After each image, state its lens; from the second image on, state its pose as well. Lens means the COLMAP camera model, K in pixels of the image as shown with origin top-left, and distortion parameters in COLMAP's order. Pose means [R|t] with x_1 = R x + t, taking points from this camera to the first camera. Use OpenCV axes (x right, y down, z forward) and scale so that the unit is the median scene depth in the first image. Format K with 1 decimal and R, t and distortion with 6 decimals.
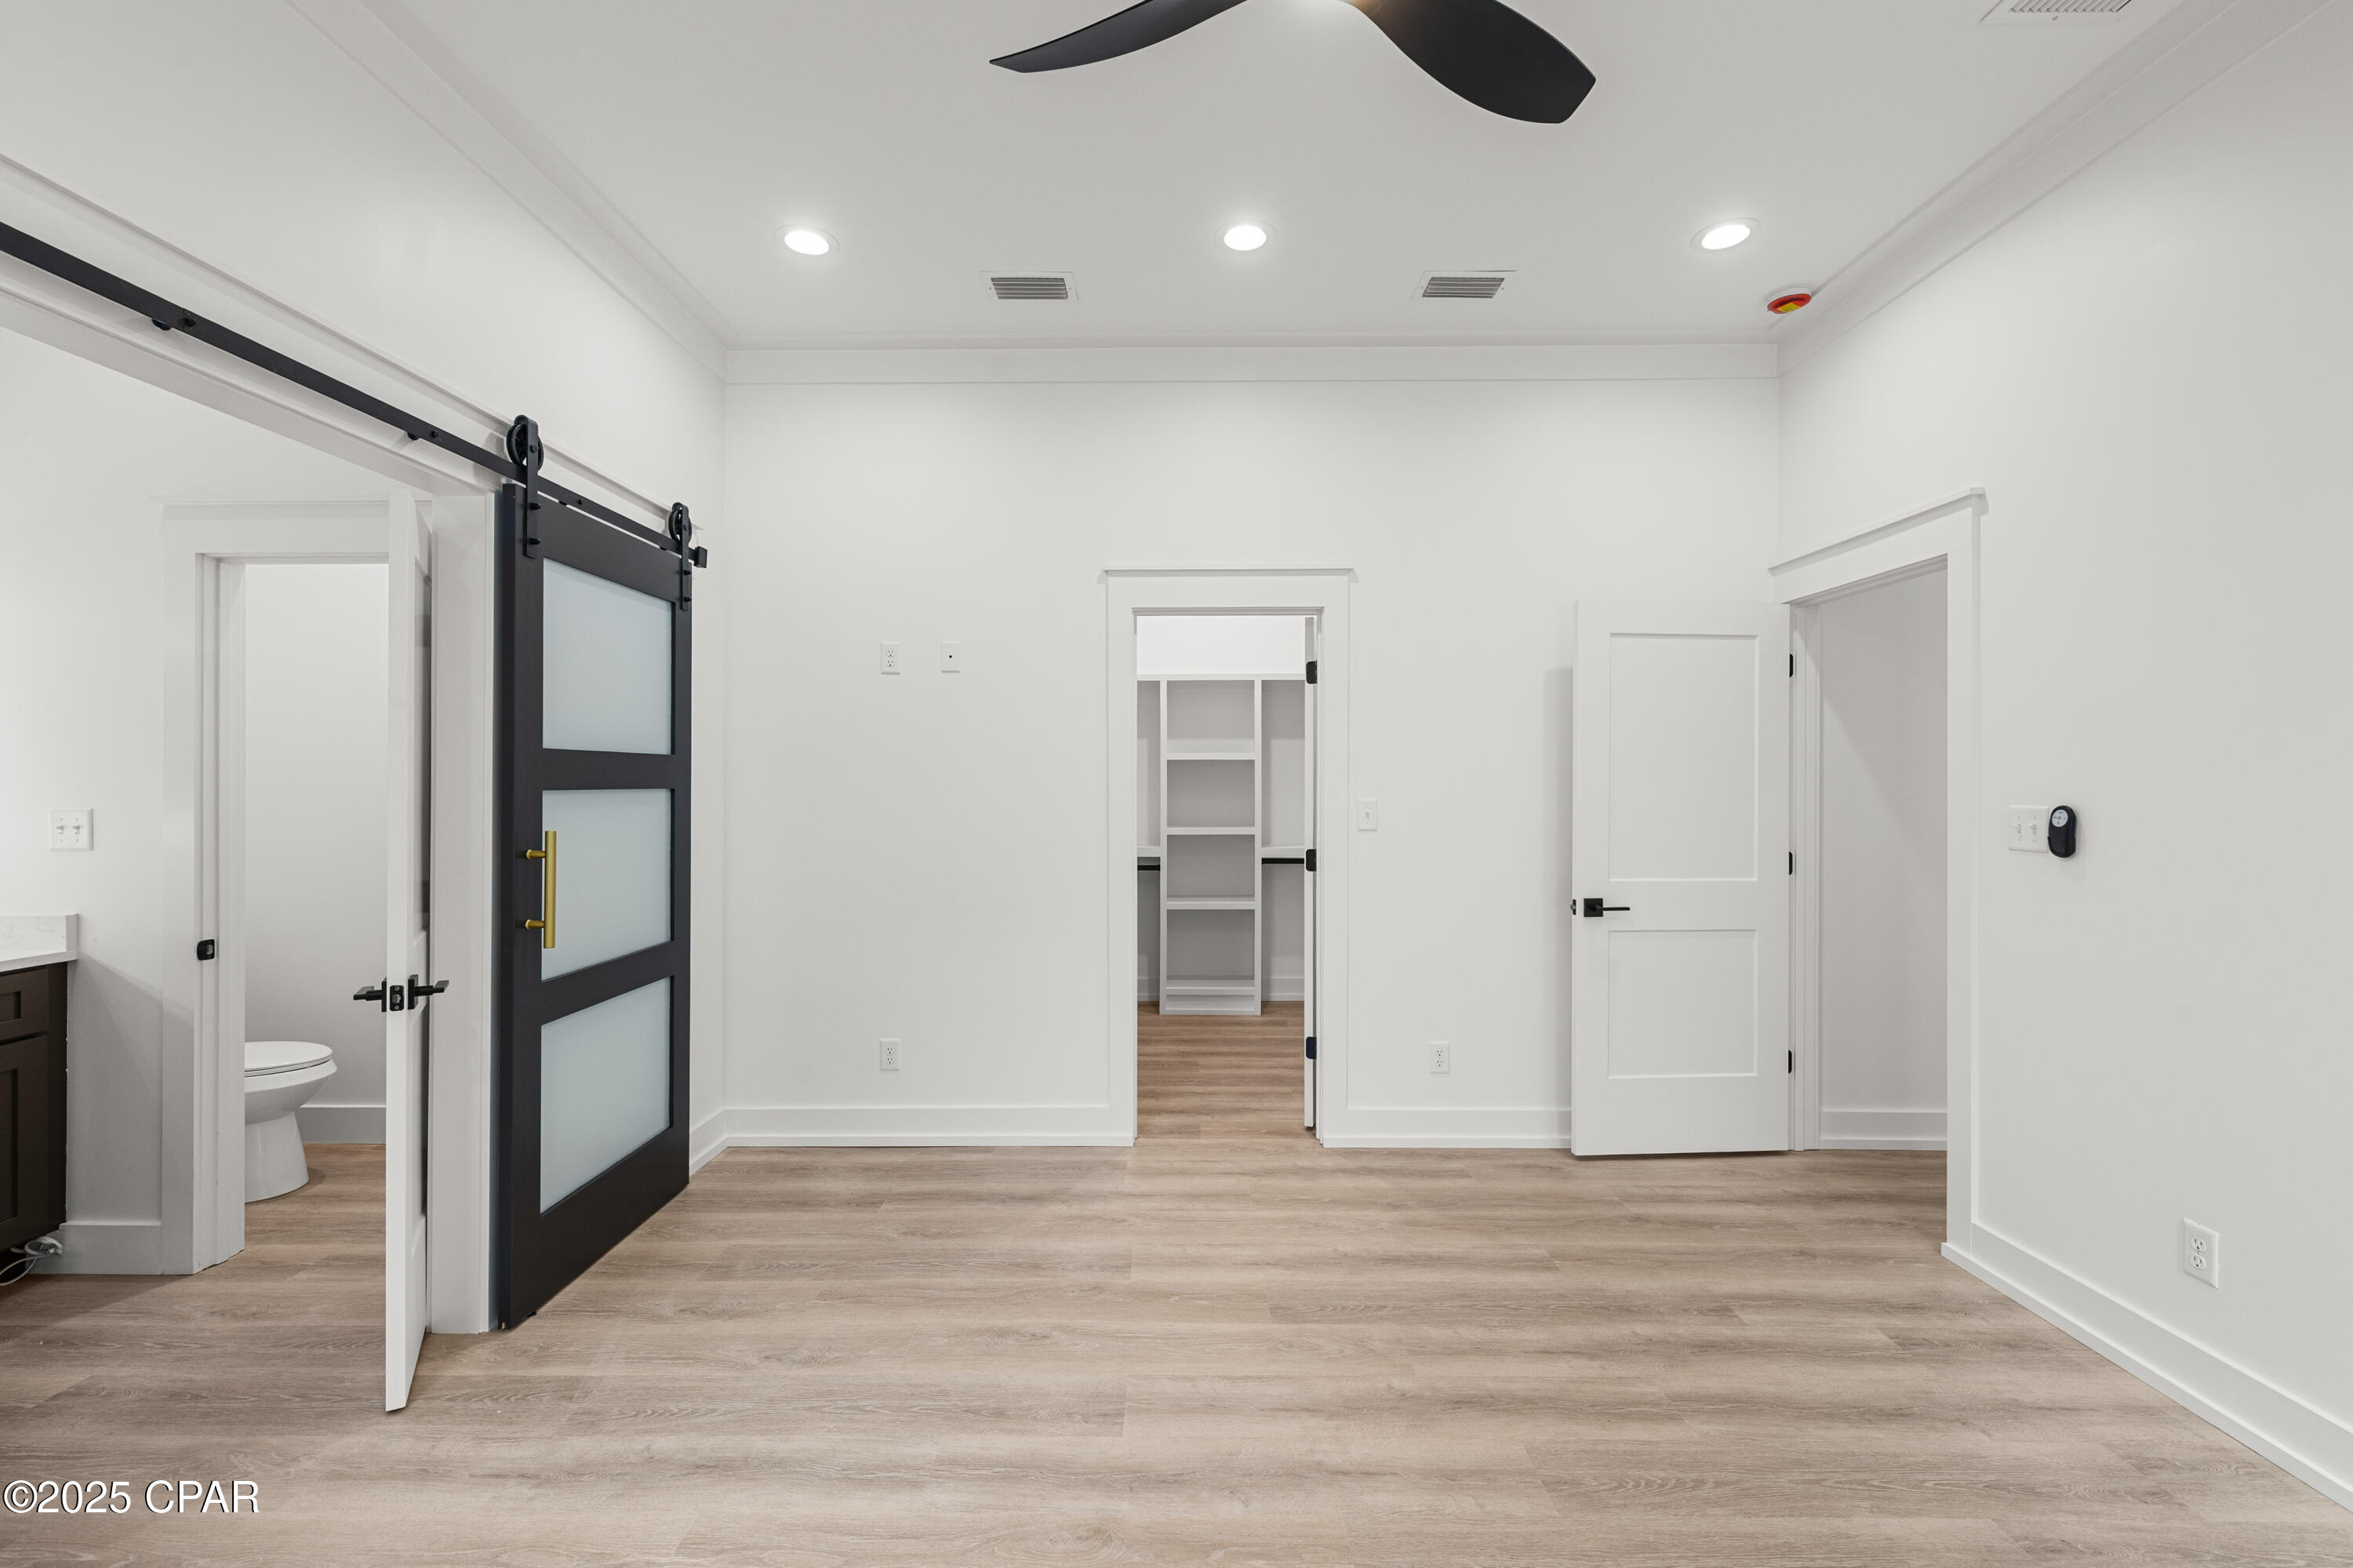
lens RADIAL K [[983.9, 0, 1167.0], [0, 983.9, 781.0], [0, 0, 1]] dist [0.000570, 0.000039]
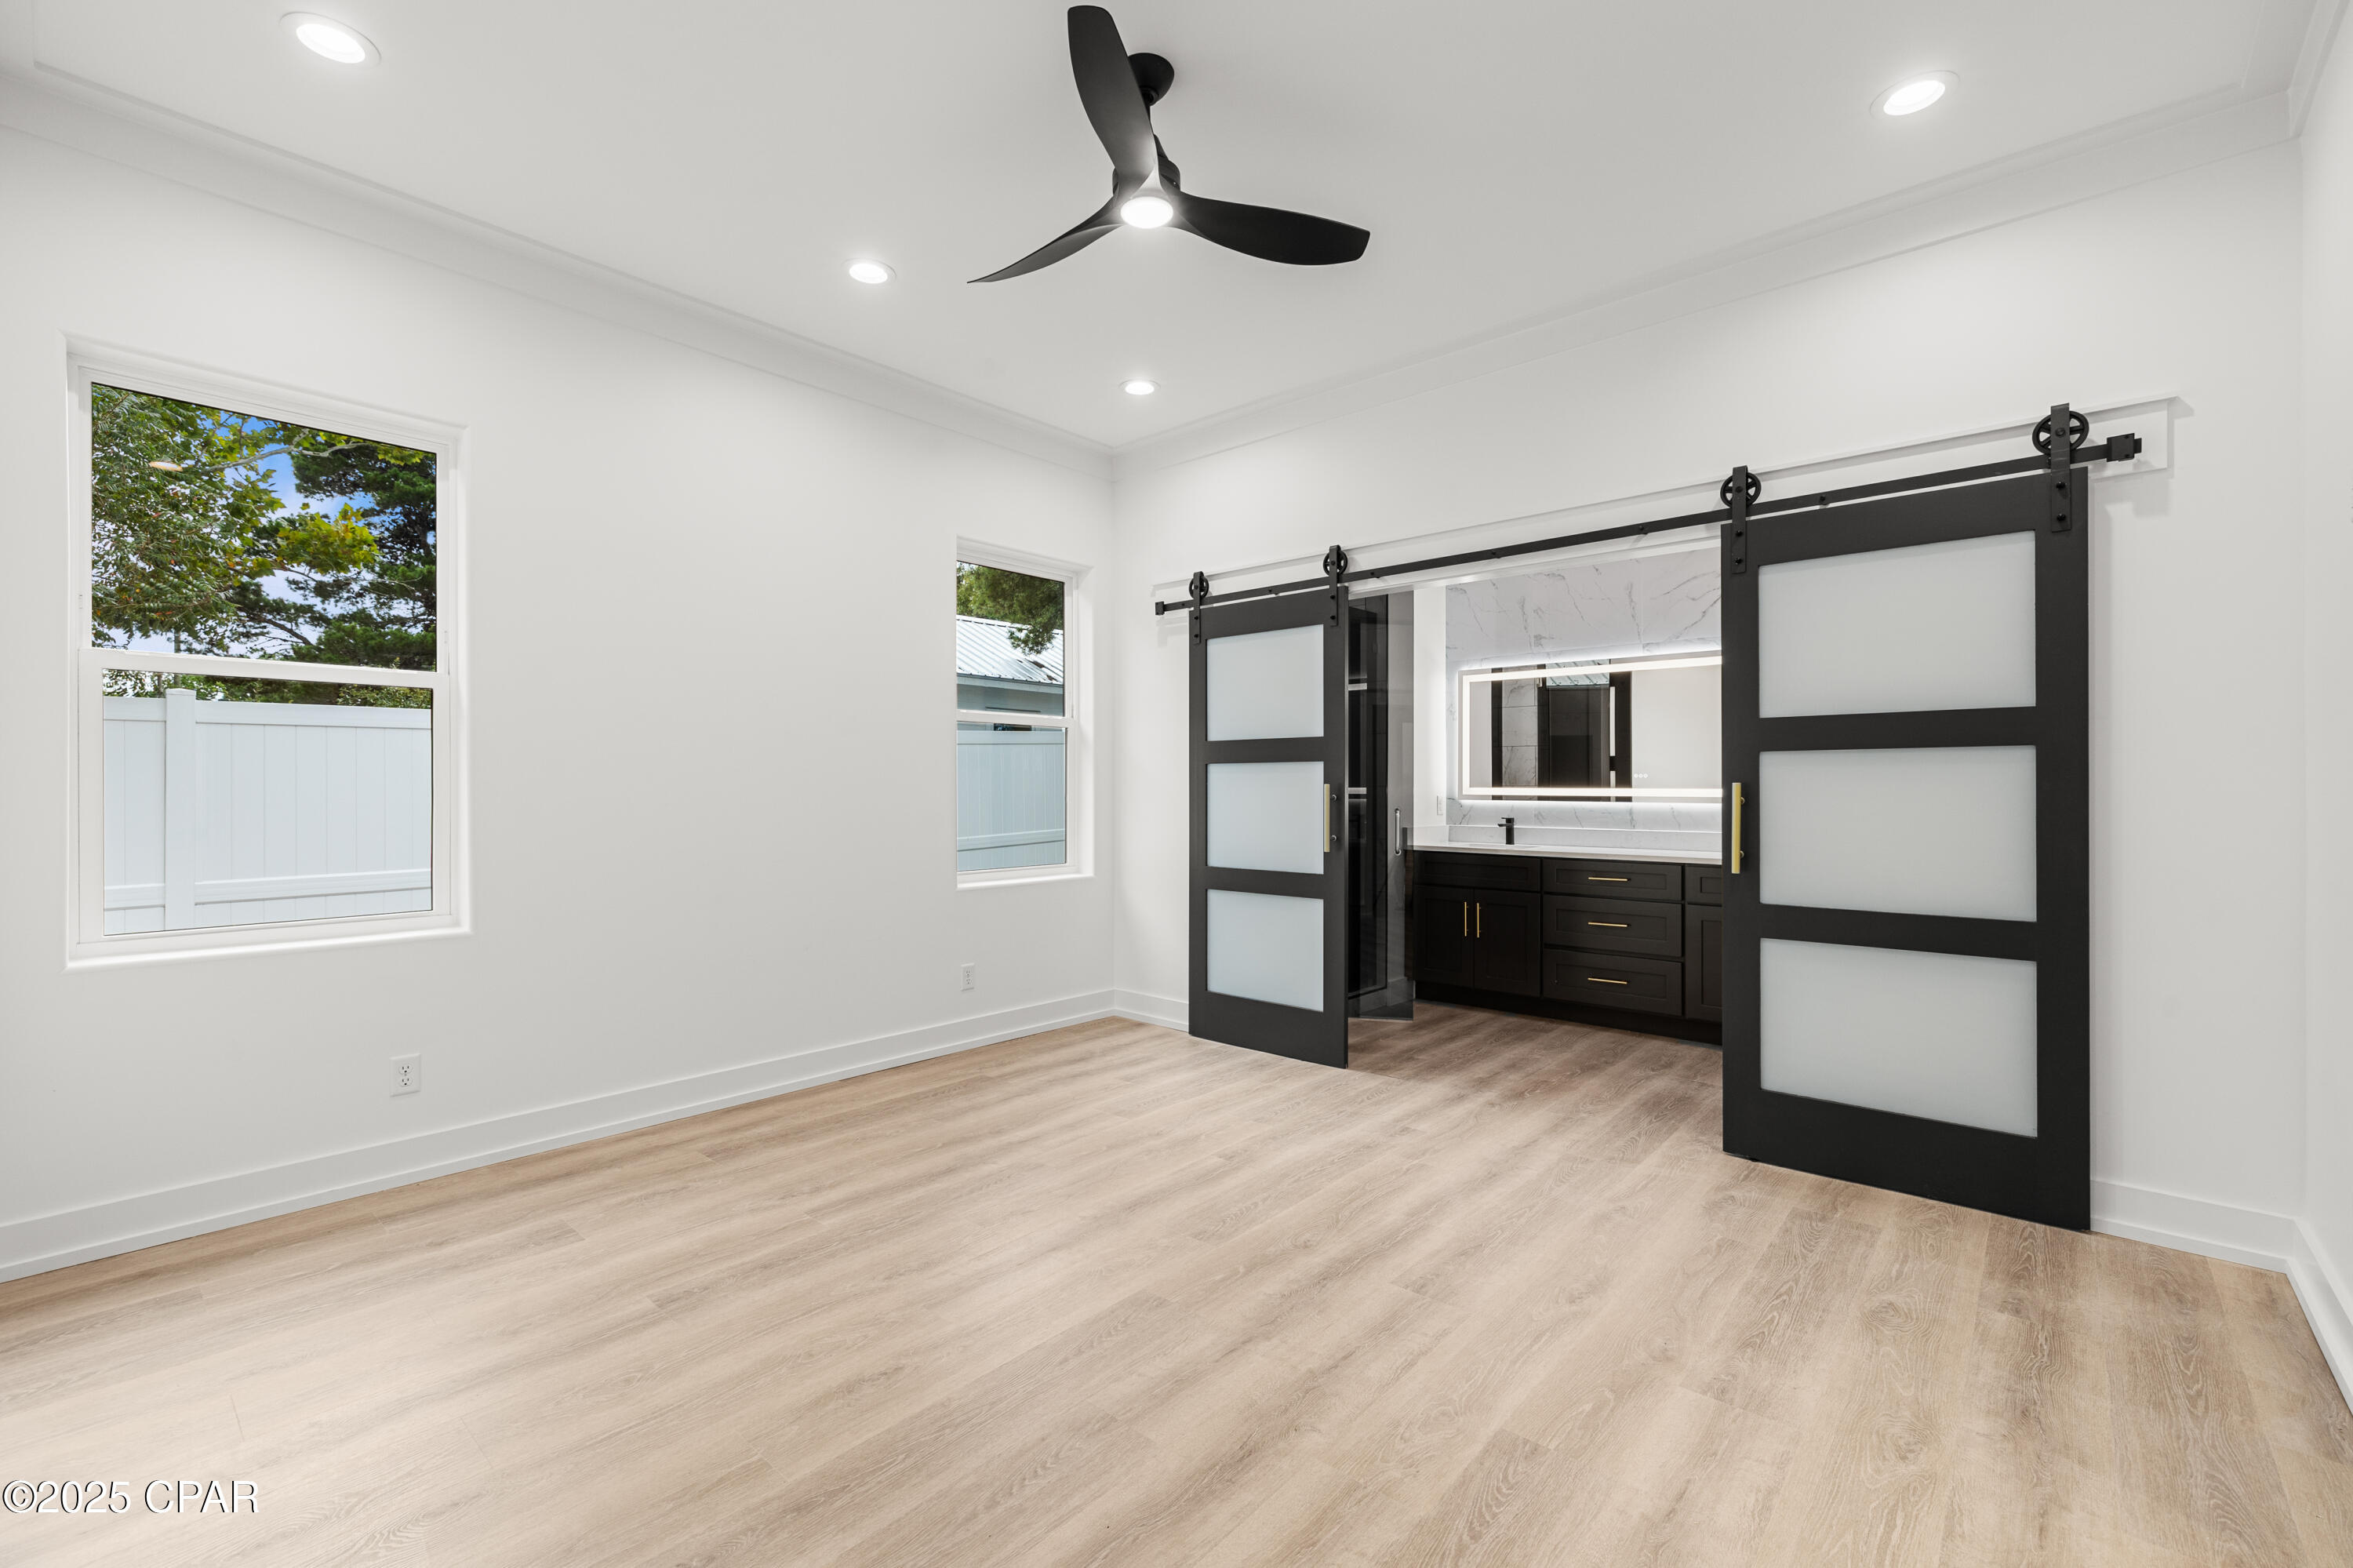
lens RADIAL K [[983.9, 0, 1176.3], [0, 983.9, 791.0], [0, 0, 1]] dist [0.000570, 0.000039]
pose [[-0.646561, 0.002516, -0.762858, 0.816937], [0.001151, 0.999997, 0.002322, 0.057553], [0.762862, 0.000623, -0.646561, 1.255737]]
